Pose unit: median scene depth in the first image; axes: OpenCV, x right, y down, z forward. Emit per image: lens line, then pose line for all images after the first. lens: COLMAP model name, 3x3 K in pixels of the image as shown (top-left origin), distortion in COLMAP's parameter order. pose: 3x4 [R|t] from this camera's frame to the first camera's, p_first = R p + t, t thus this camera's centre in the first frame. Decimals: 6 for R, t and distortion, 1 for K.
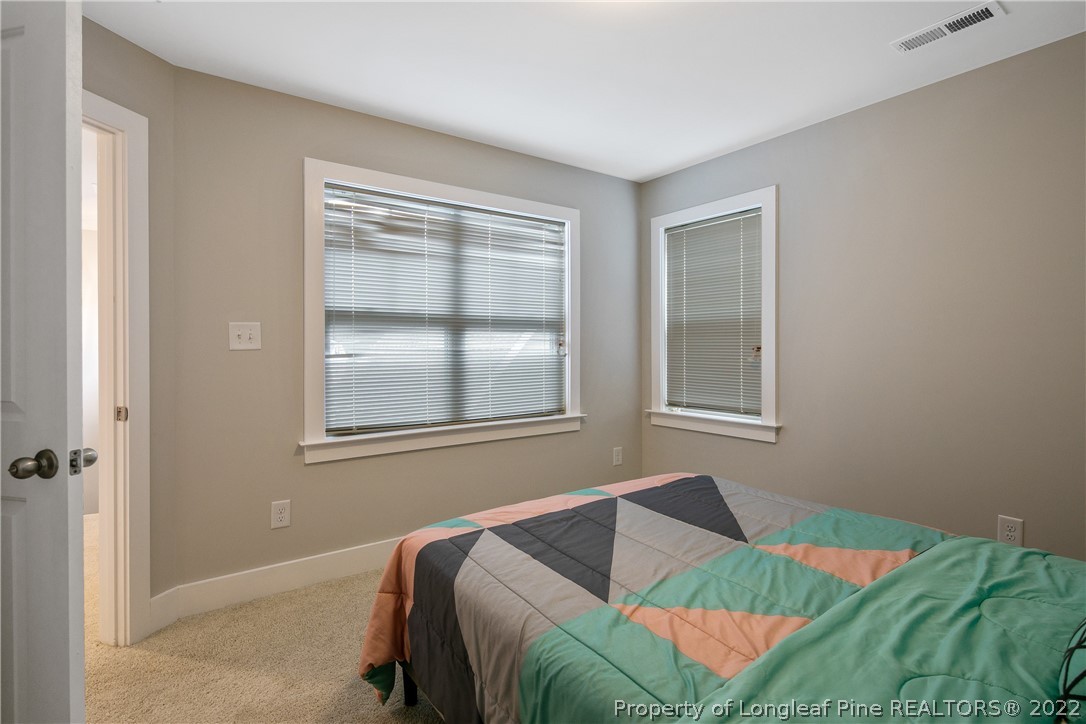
lens RADIAL K [[533.6, 0, 546.9], [0, 533.6, 349.2], [0, 0, 1]] dist [0.000038, -0.006185]
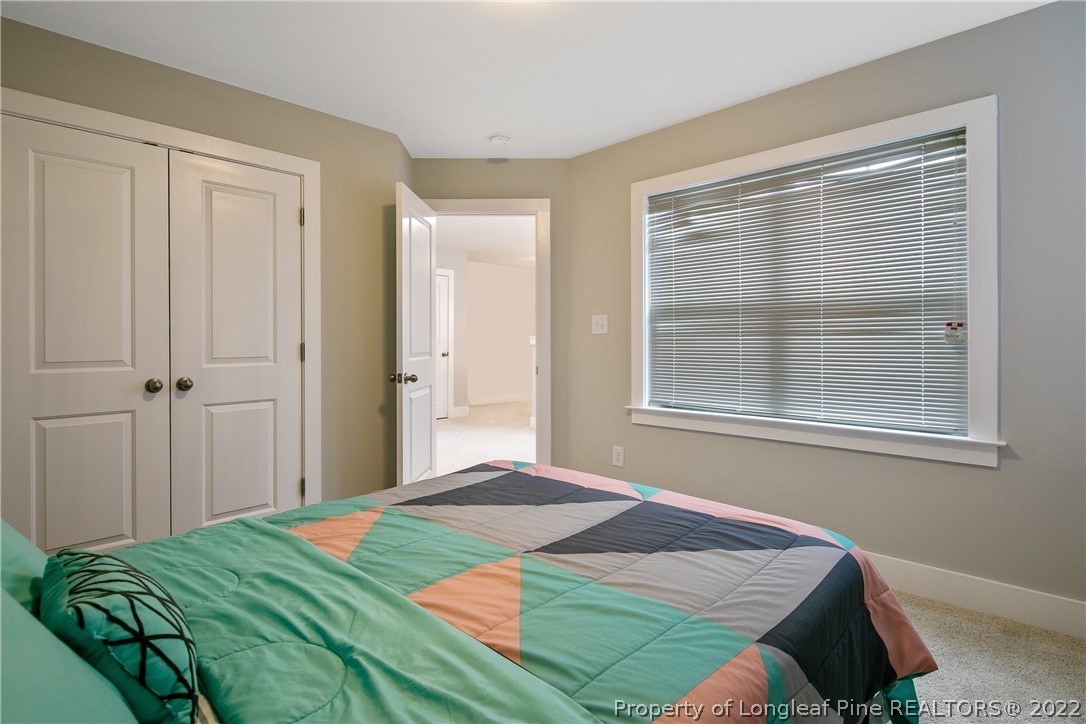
lens RADIAL K [[508.3, 0, 543.0], [0, 508.3, 362.0], [0, 0, 1]] dist [-0.000230, -0.000243]
pose [[0.212960, 0.056137, -0.975447, 1.247133], [-0.000320, 0.998352, 0.057385, -0.004298], [0.977061, -0.011909, 0.212627, 0.890254]]
